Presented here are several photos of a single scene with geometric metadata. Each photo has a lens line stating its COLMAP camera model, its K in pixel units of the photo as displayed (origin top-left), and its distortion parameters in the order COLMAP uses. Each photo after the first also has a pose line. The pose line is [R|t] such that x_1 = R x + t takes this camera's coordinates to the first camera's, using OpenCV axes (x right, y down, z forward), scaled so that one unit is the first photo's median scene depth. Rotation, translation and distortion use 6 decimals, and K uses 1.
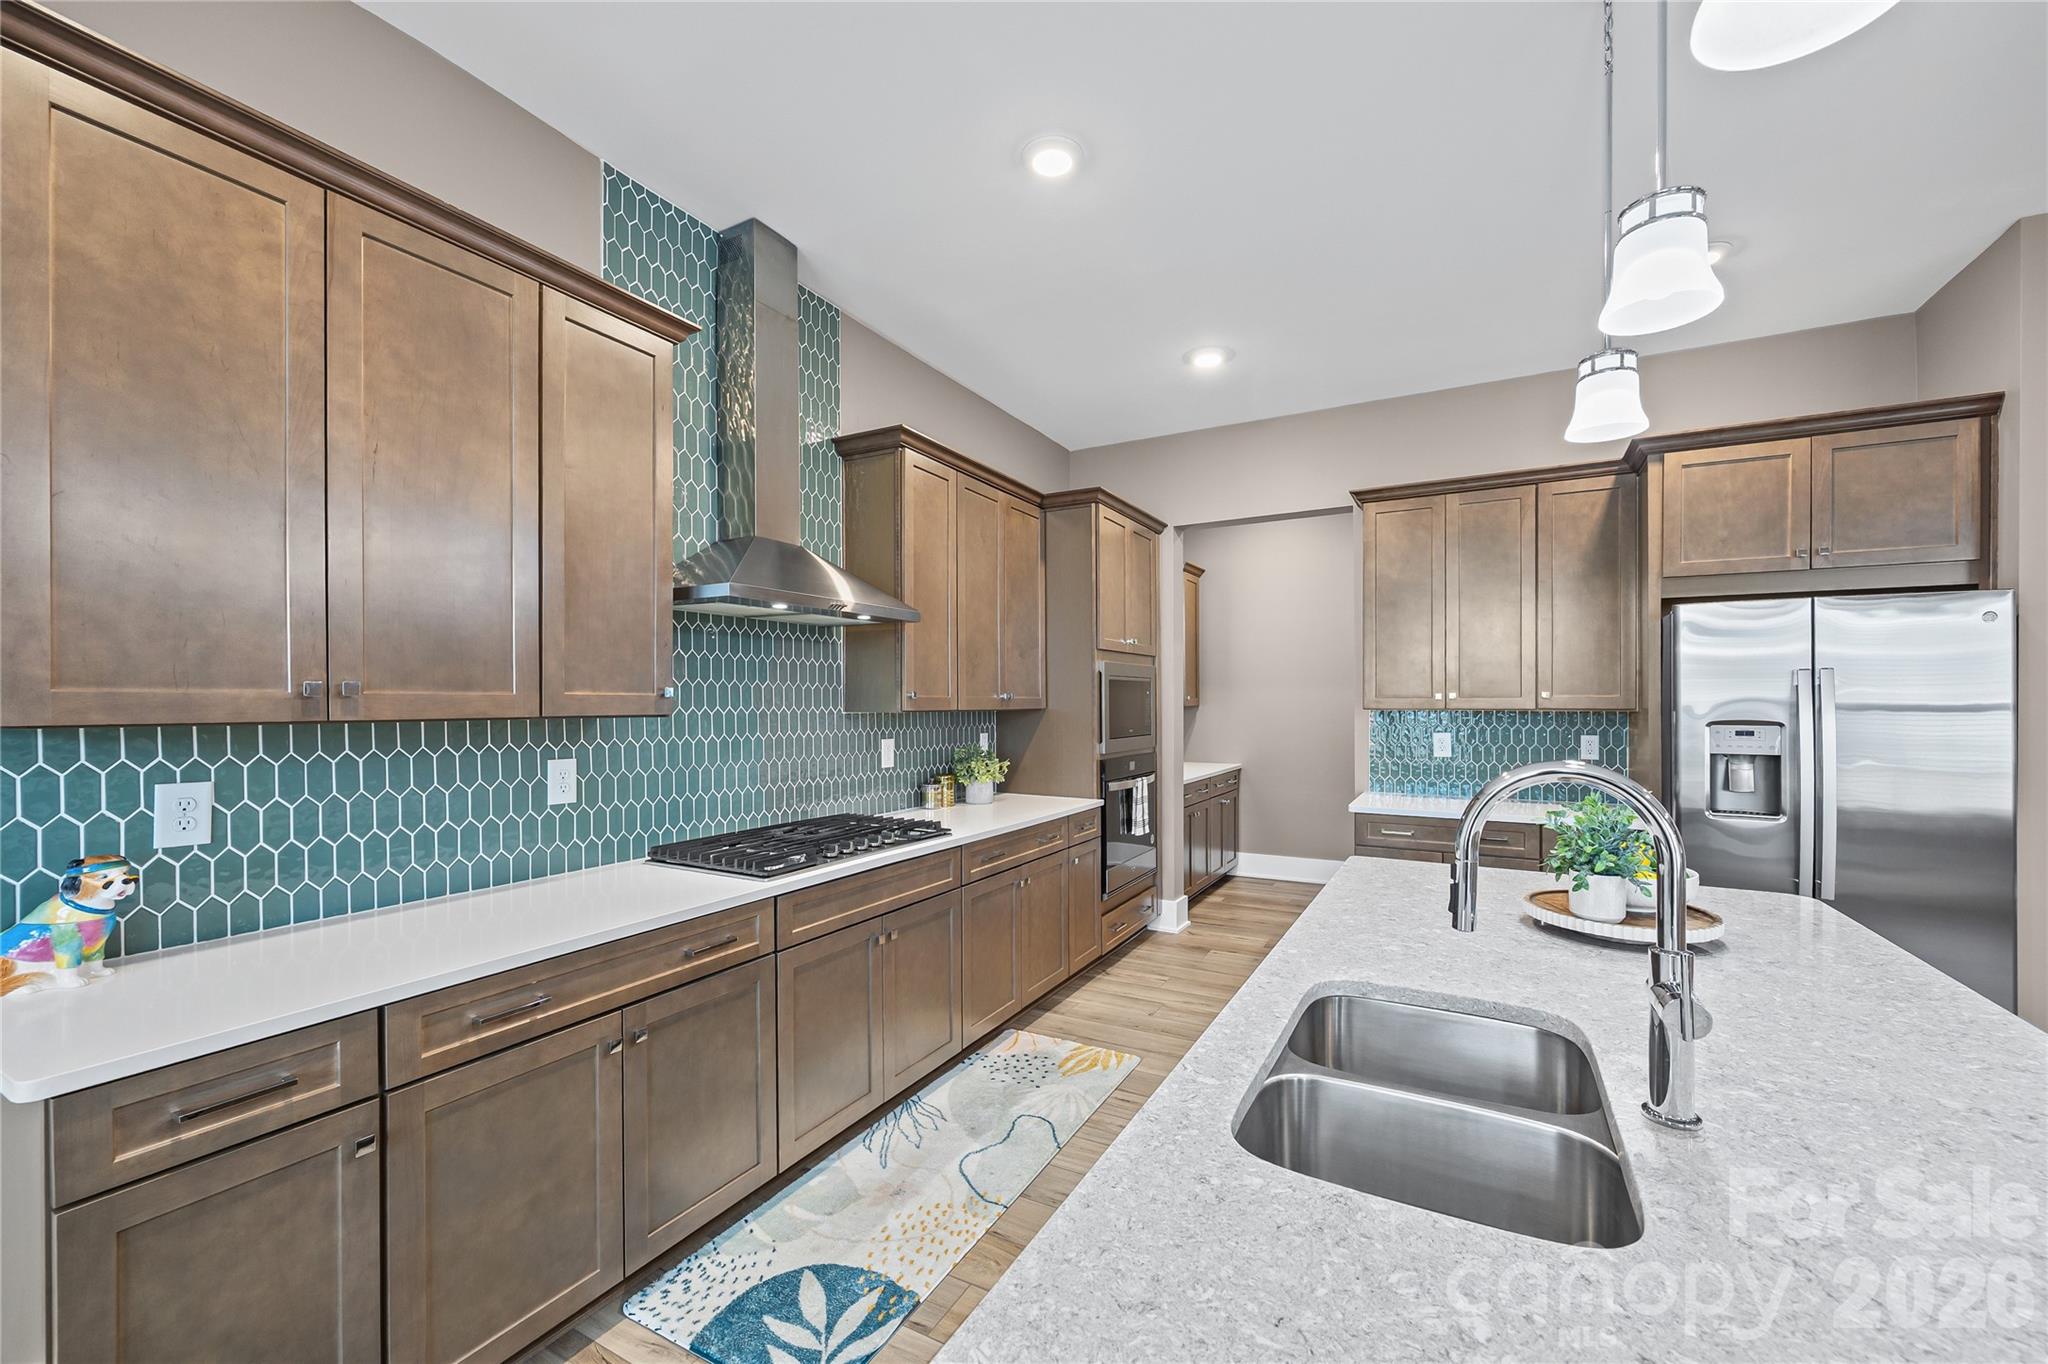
lens RADIAL K [[826.9, 0, 1025.4], [0, 826.9, 705.7], [0, 0, 1]] dist [0.000278, 0.000227]
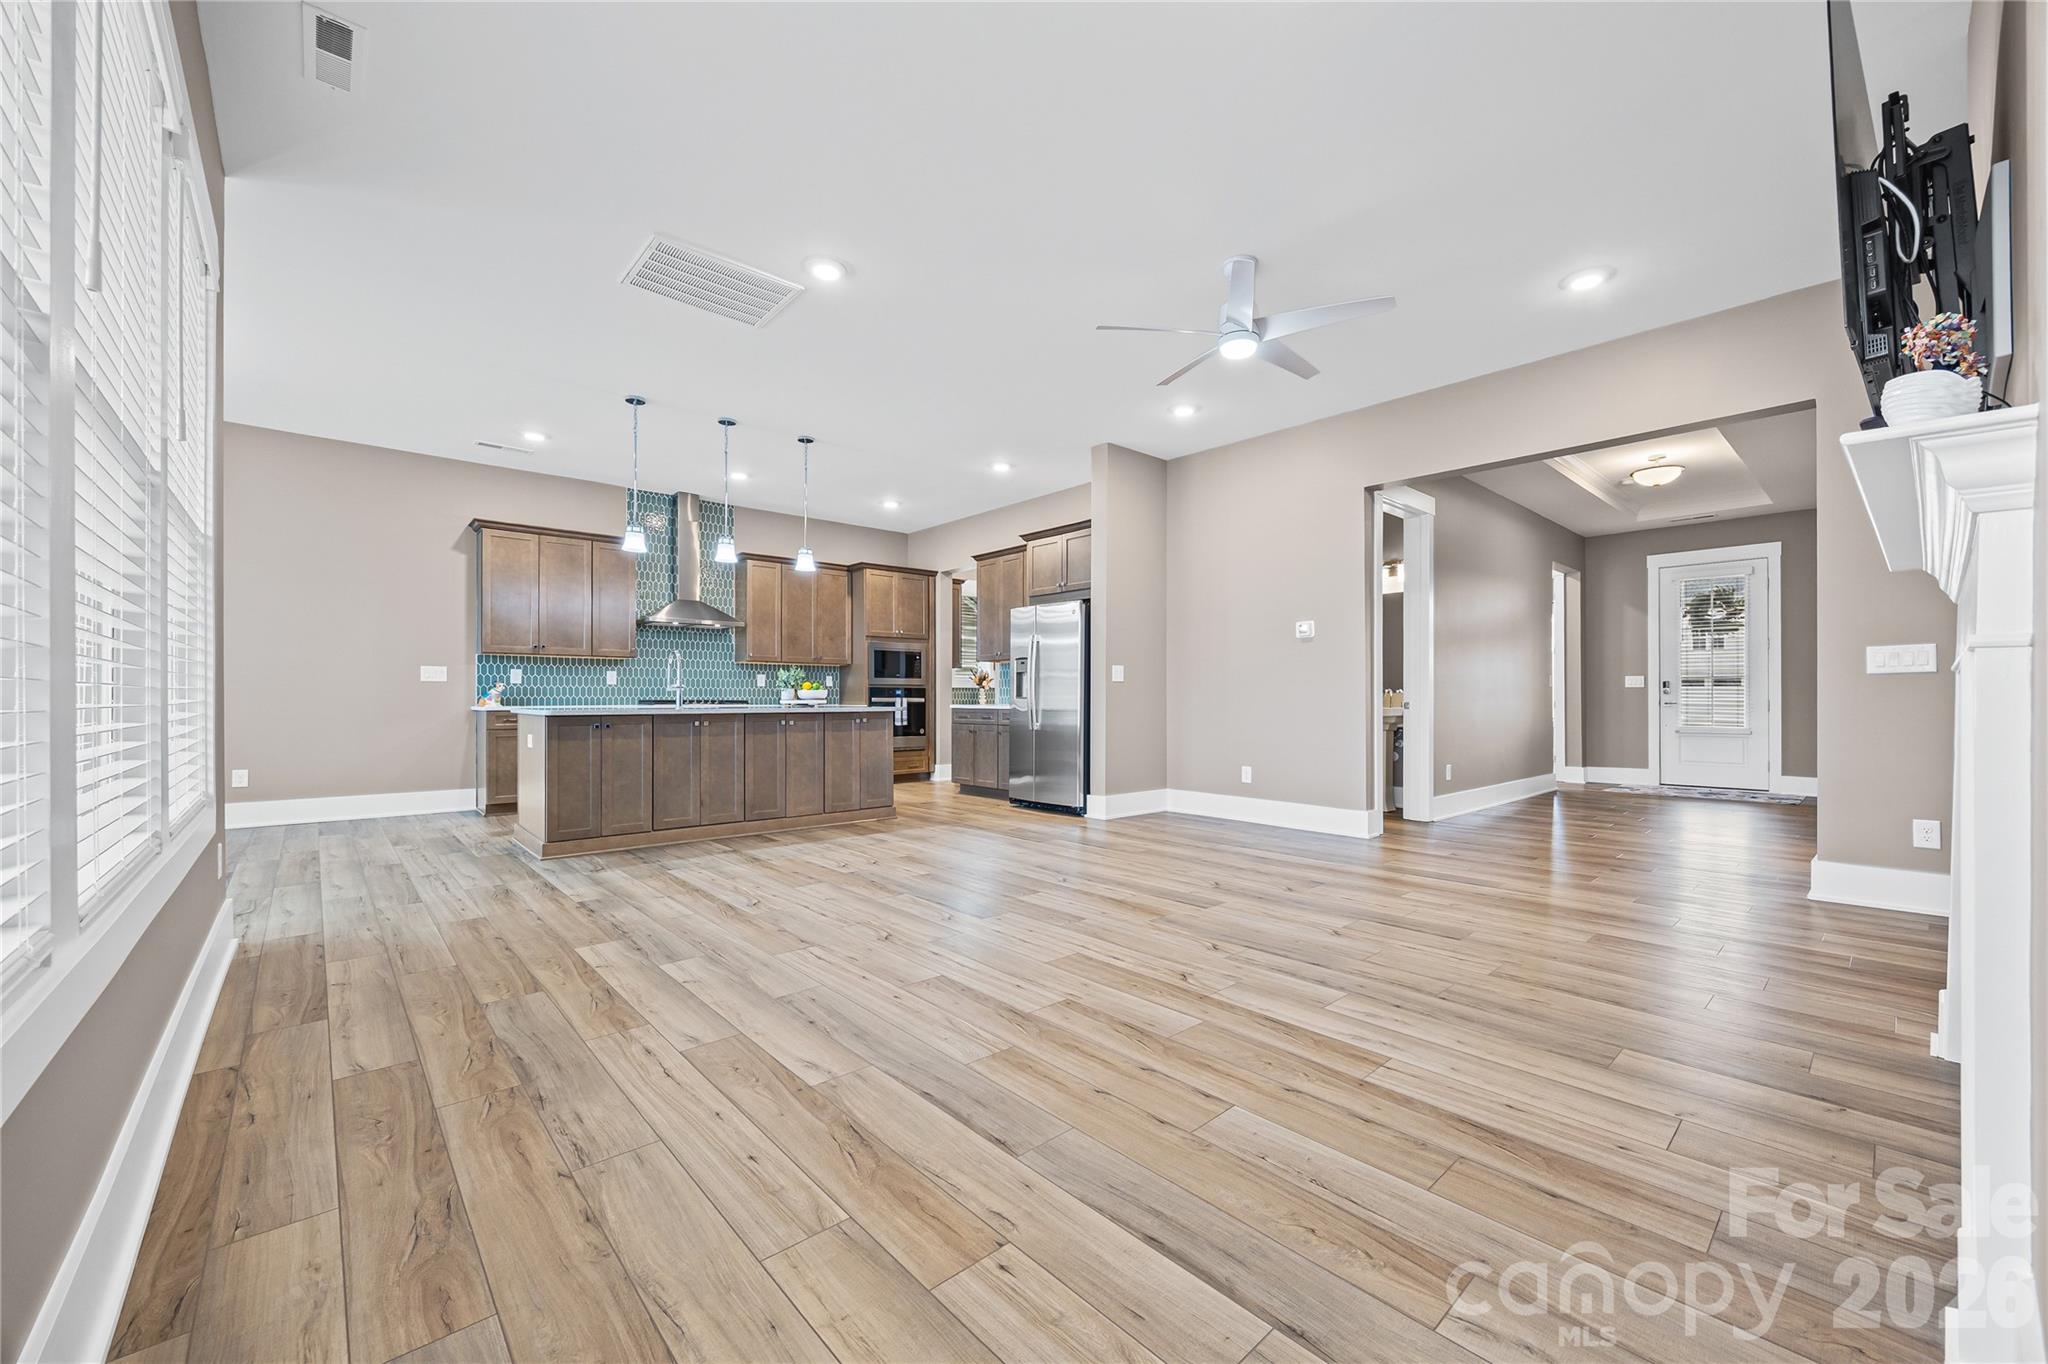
lens RADIAL K [[801.7, 0, 1020.7], [0, 801.7, 698.0], [0, 0, 1]] dist [-0.001905, -0.000217]
pose [[0.940717, 0.000046, -0.339192, 1.458934], [-0.002119, 0.999981, -0.005741, 0.130048], [0.339186, 0.006120, 0.940700, -1.038451]]
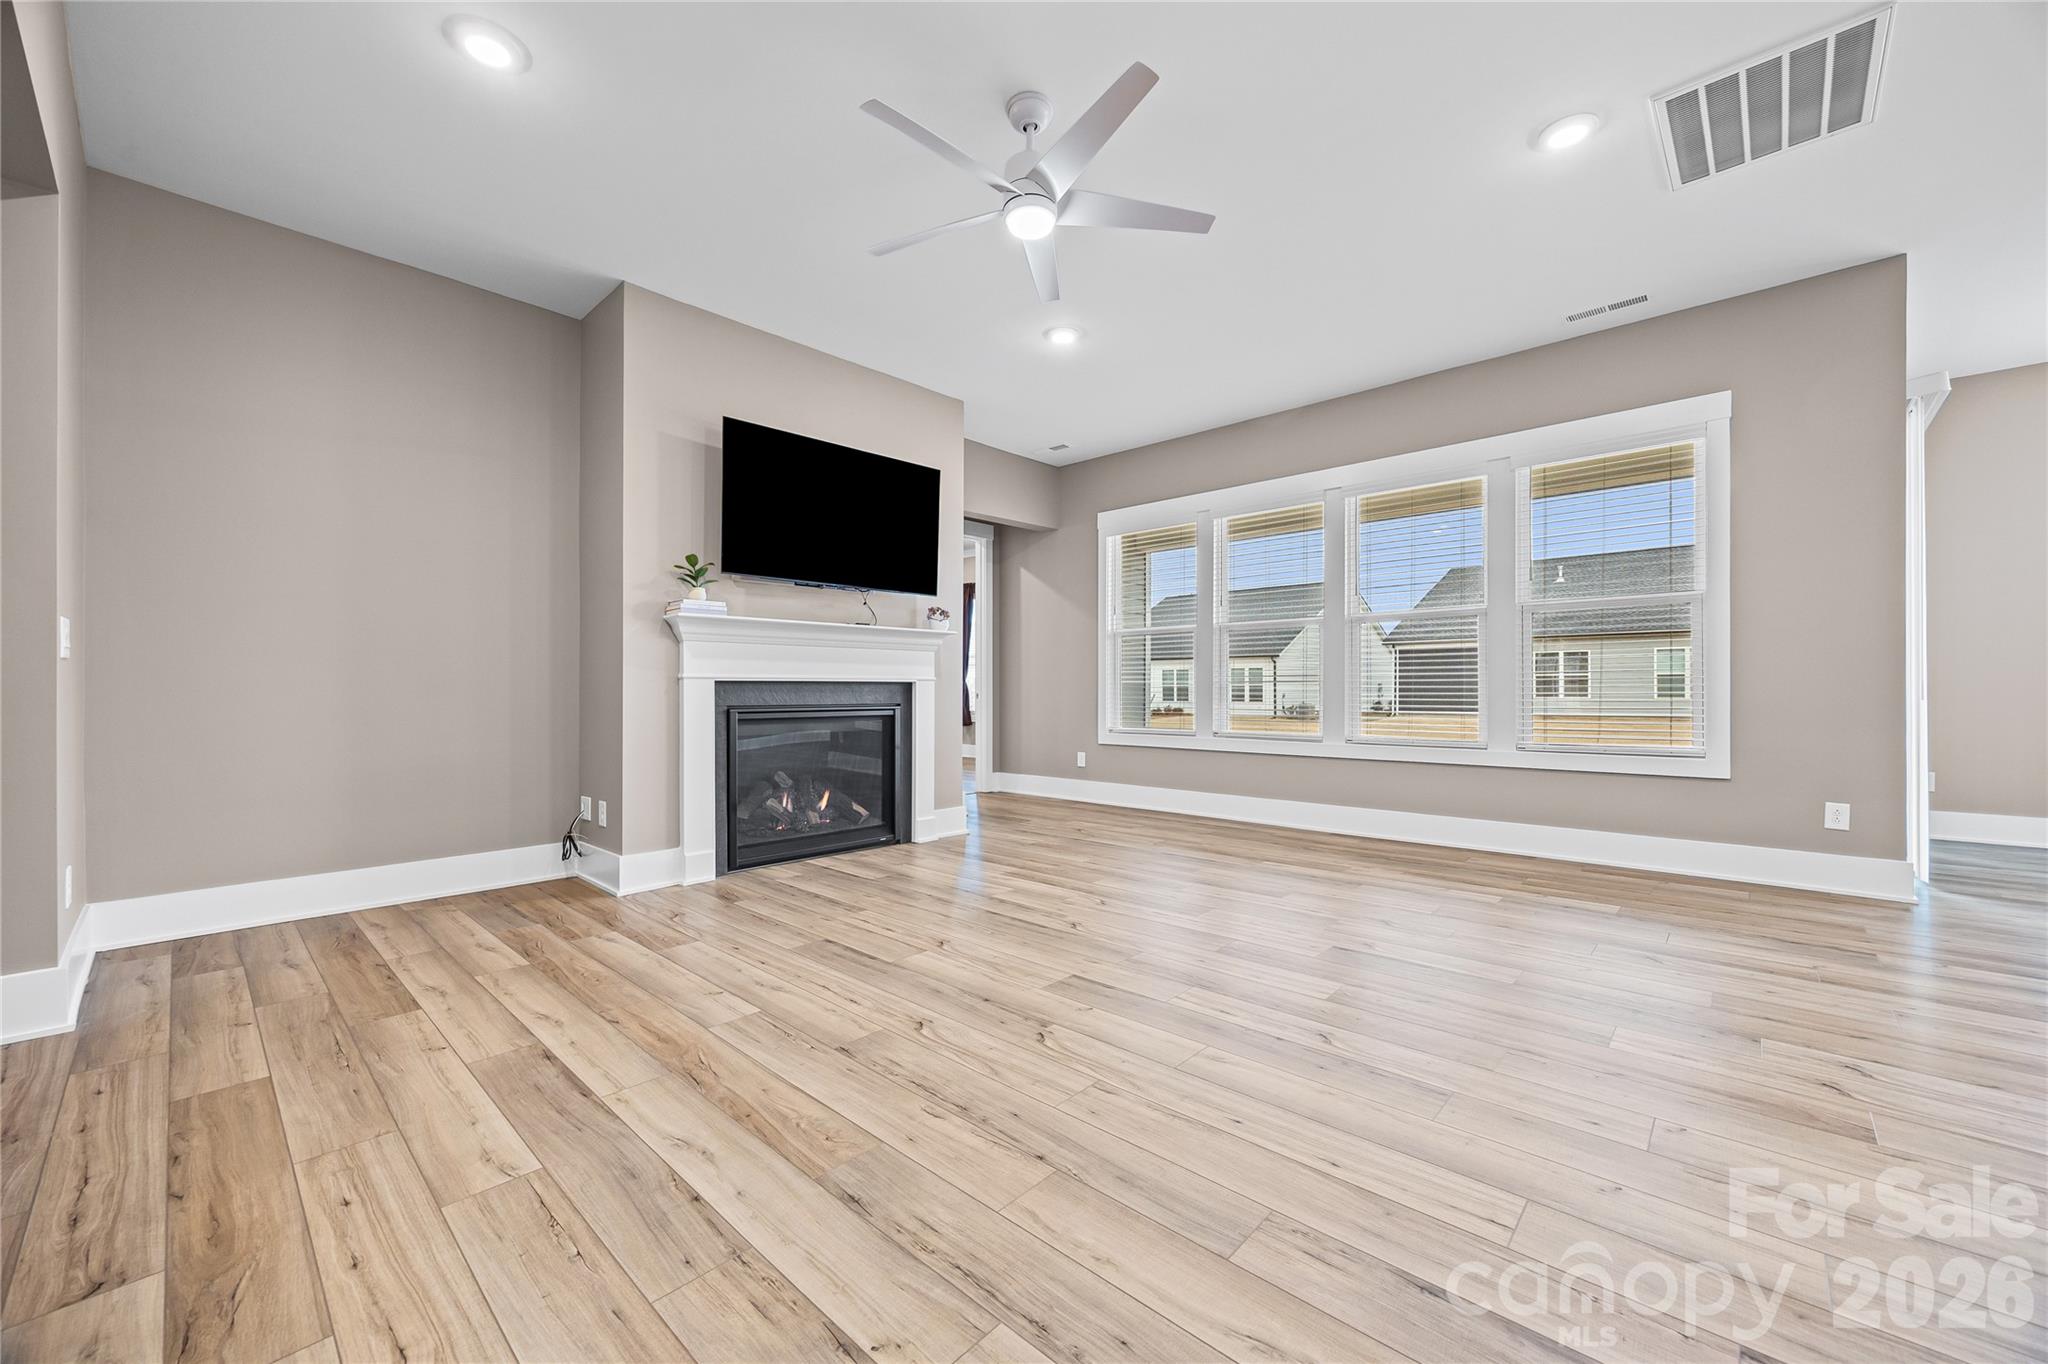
lens RADIAL K [[795.5, 0, 1031.7], [0, 795.5, 686.6], [0, 0, 1]] dist [-0.001751, -0.000045]
pose [[-0.971305, 0.000399, 0.237839, 1.176632], [0.001039, 0.999996, 0.002565, 0.114933], [-0.237837, 0.002739, -0.971301, 0.852330]]
